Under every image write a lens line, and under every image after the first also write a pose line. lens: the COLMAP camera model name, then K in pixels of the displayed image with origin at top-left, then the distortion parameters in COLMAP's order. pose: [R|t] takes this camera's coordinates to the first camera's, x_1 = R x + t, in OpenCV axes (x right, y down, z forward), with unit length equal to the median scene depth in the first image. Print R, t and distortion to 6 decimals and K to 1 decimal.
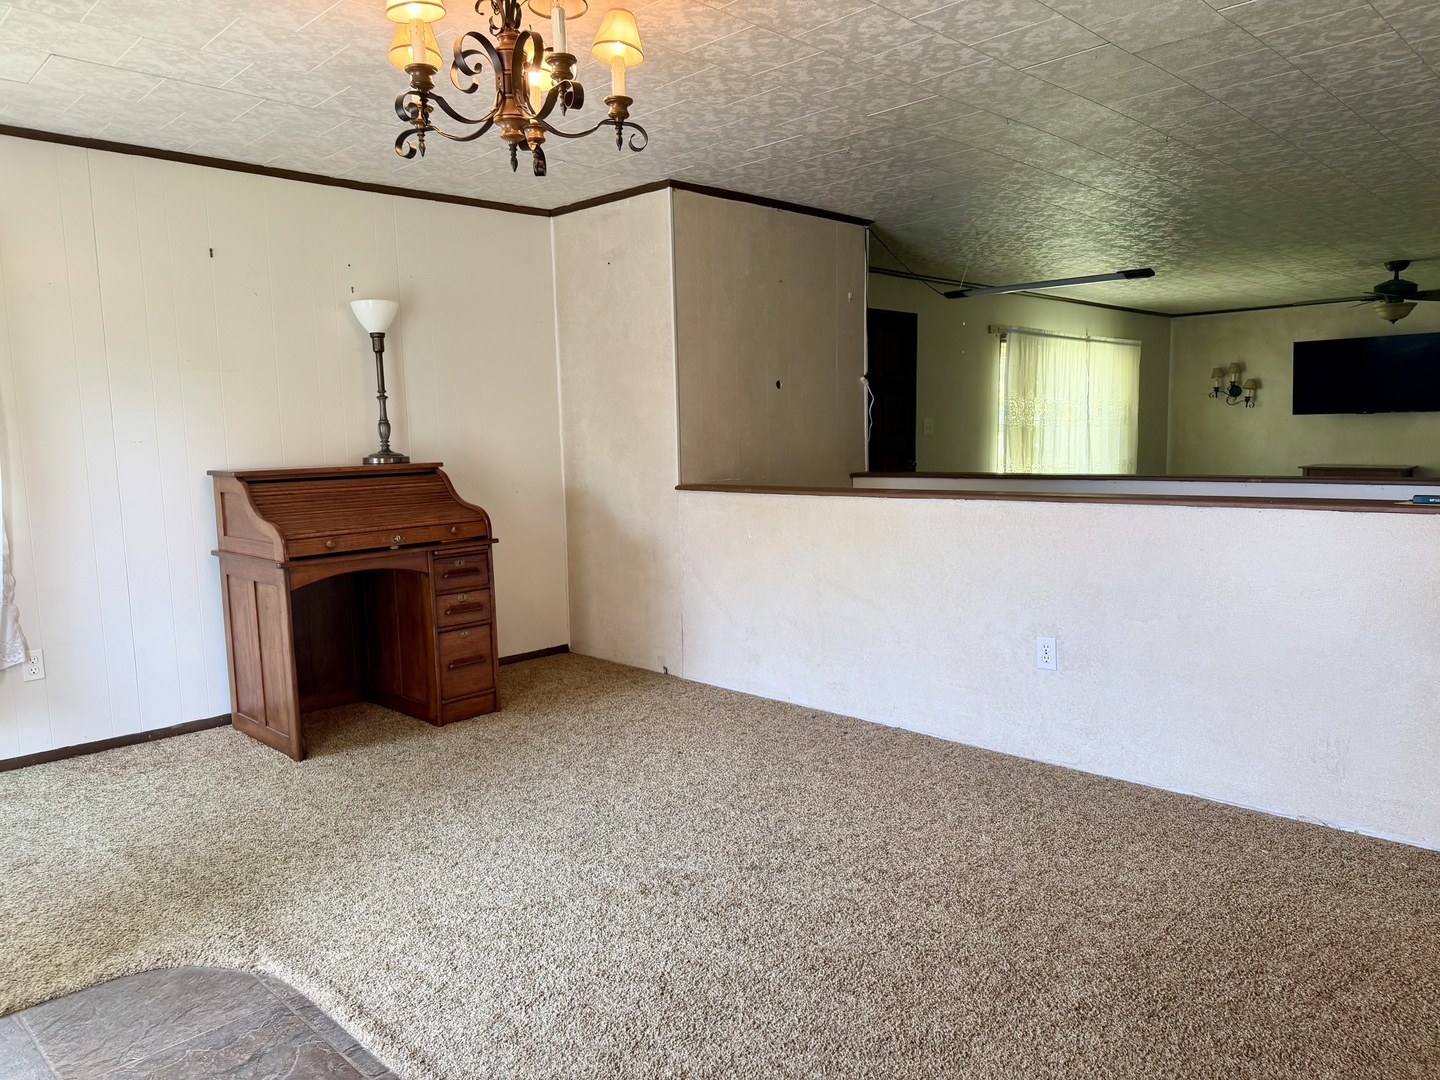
lens RADIAL K [[1005.5, 0, 719.4], [0, 1005.5, 546.8], [0, 0, 1]] dist [0.131580, -0.171153]
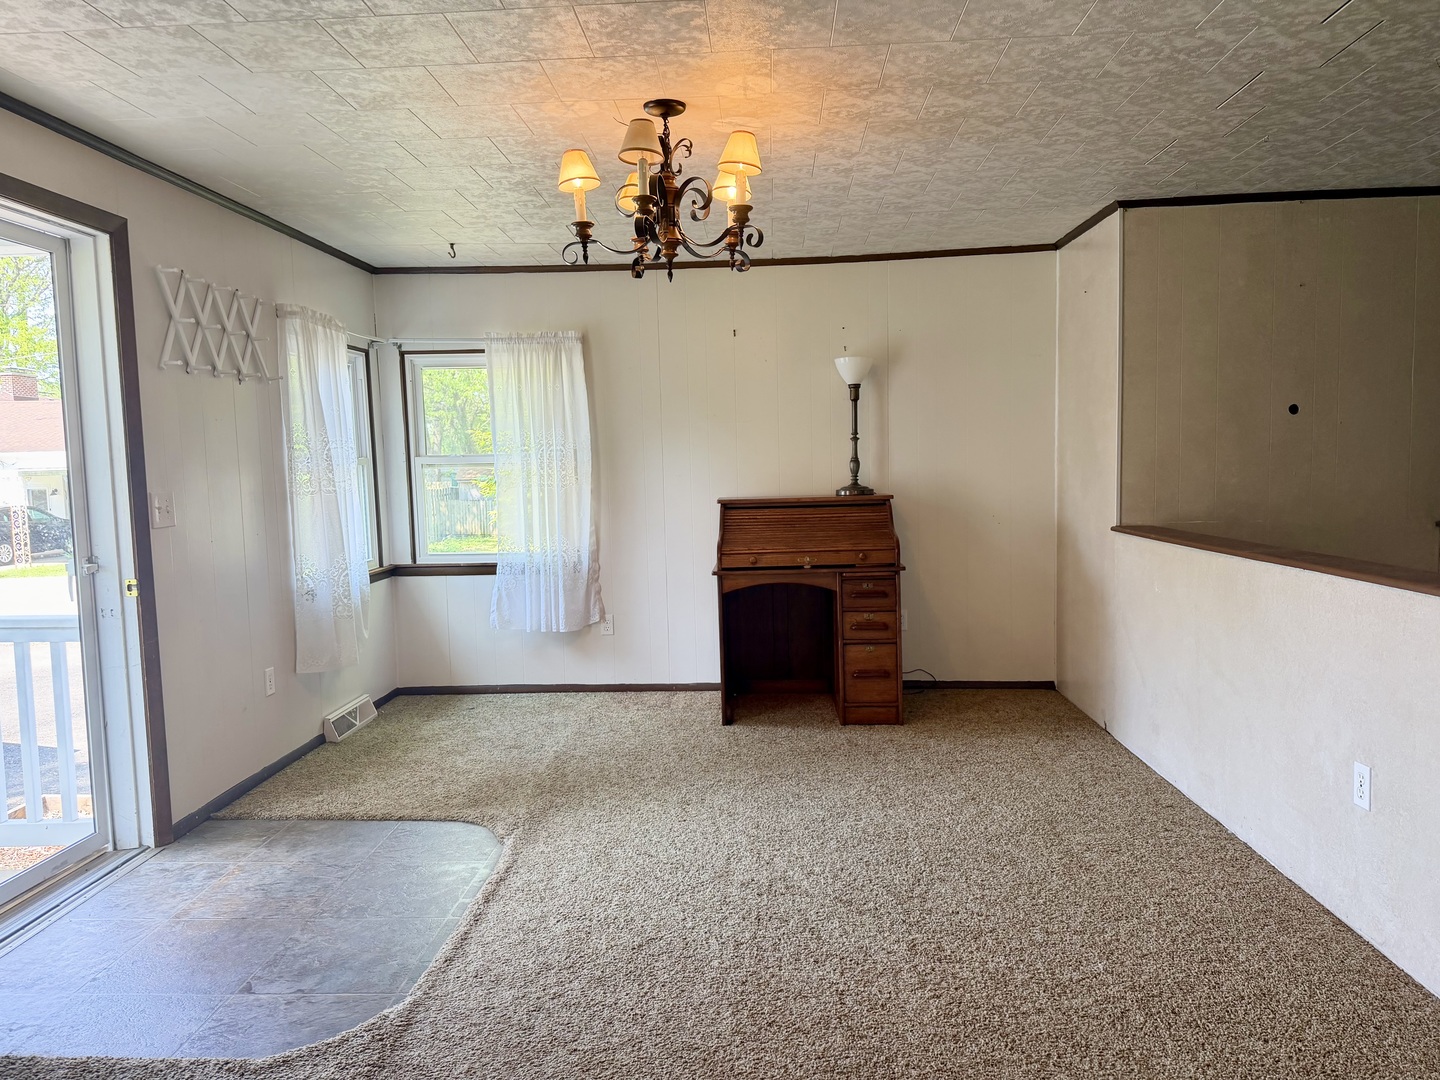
lens RADIAL K [[1004.8, 0, 720.0], [0, 1004.8, 540.0], [0, 0, 1]] dist [0.202294, -0.352379]
pose [[0.666451, 0.065770, -0.742643, 0.461516], [-0.077658, 0.996807, 0.018588, -0.042067], [0.741494, 0.045285, 0.669430, 0.118608]]
